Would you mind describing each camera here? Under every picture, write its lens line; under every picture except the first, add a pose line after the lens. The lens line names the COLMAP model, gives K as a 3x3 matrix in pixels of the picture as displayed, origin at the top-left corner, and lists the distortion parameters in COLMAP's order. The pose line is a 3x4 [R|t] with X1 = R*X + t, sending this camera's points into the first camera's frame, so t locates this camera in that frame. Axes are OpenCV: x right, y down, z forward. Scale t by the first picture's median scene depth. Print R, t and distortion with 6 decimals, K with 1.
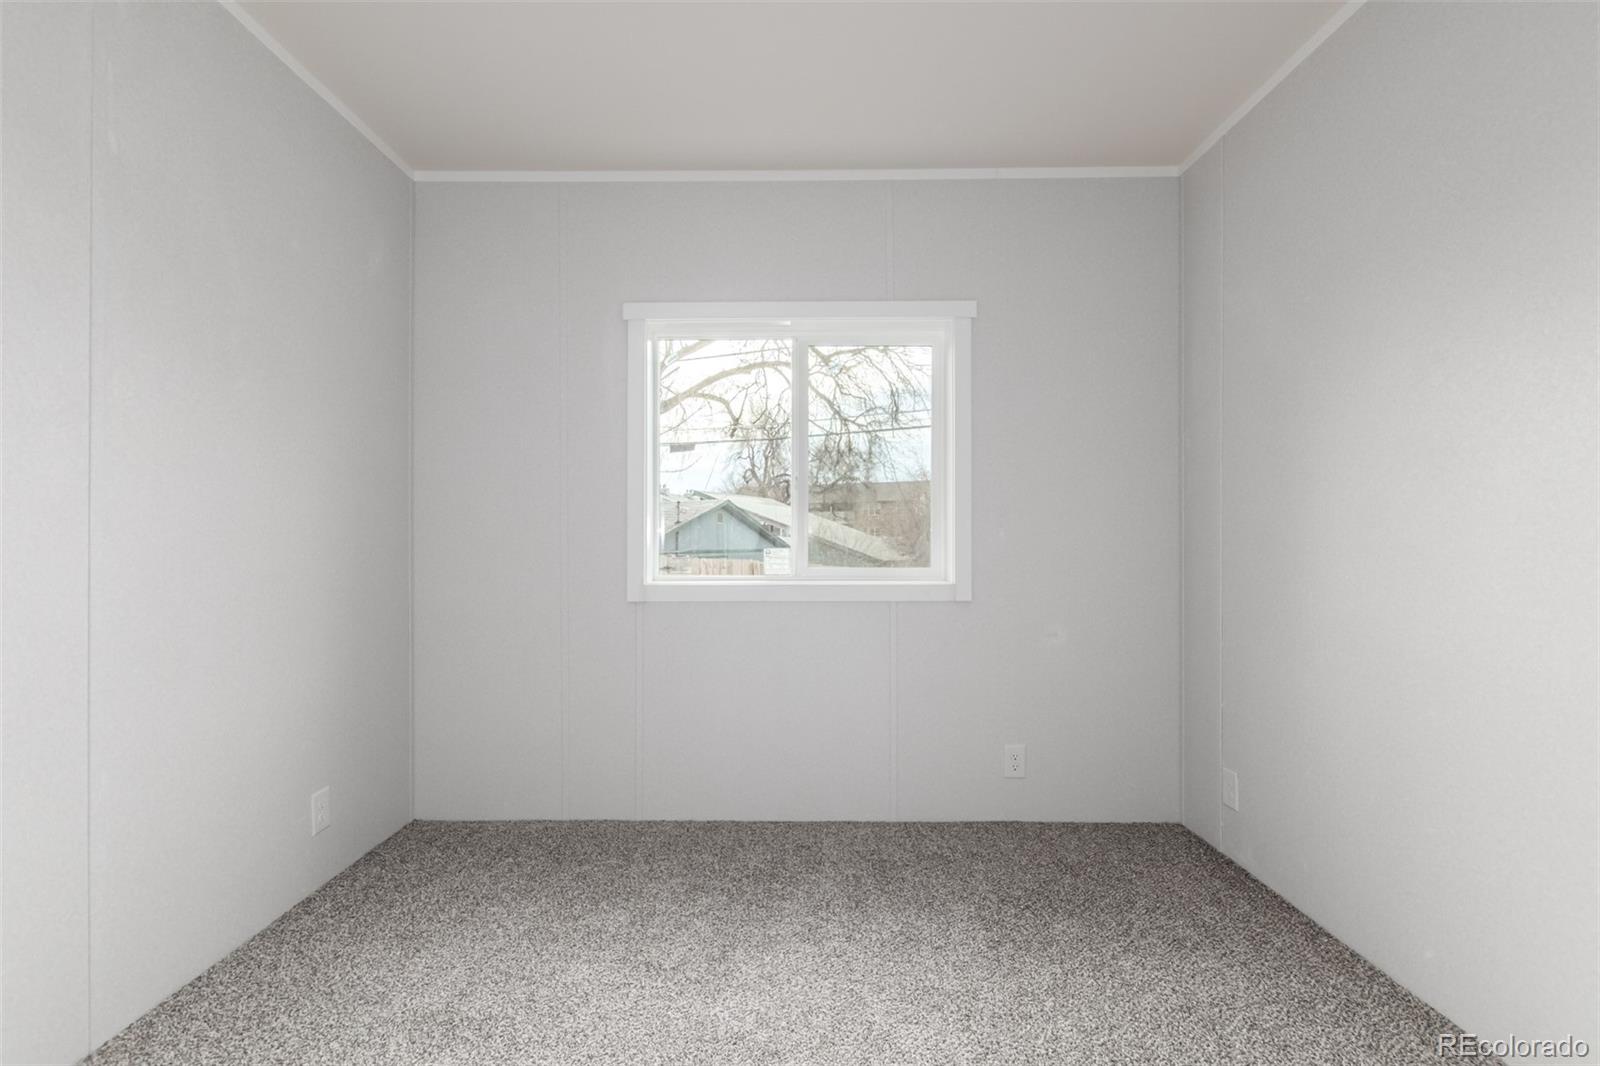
lens RADIAL K [[730.1, 0, 790.9], [0, 730.1, 536.1], [0, 0, 1]] dist [0.004294, -0.000465]
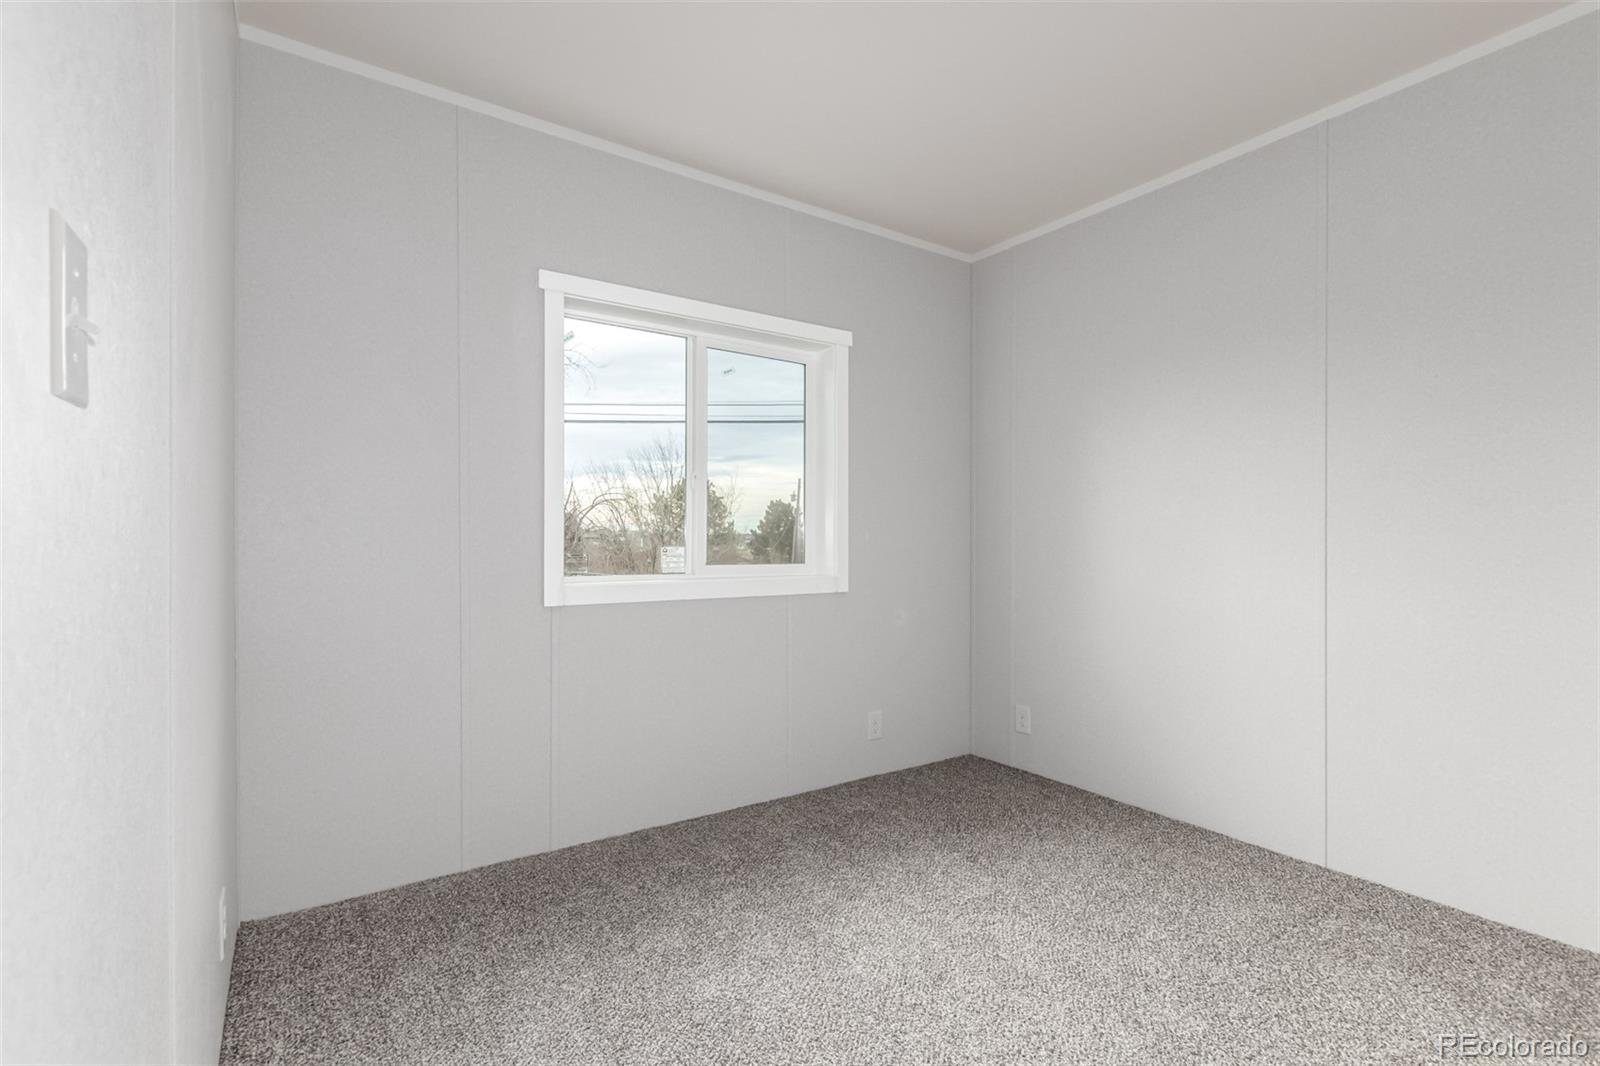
lens RADIAL K [[730.1, 0, 797.8], [0, 730.1, 538.3], [0, 0, 1]] dist [0.004294, -0.000465]
pose [[0.824401, 0.003844, 0.565993, -0.474736], [-0.005499, 0.999984, 0.001219, 0.003701], [-0.565979, -0.004118, 0.824409, 0.093435]]
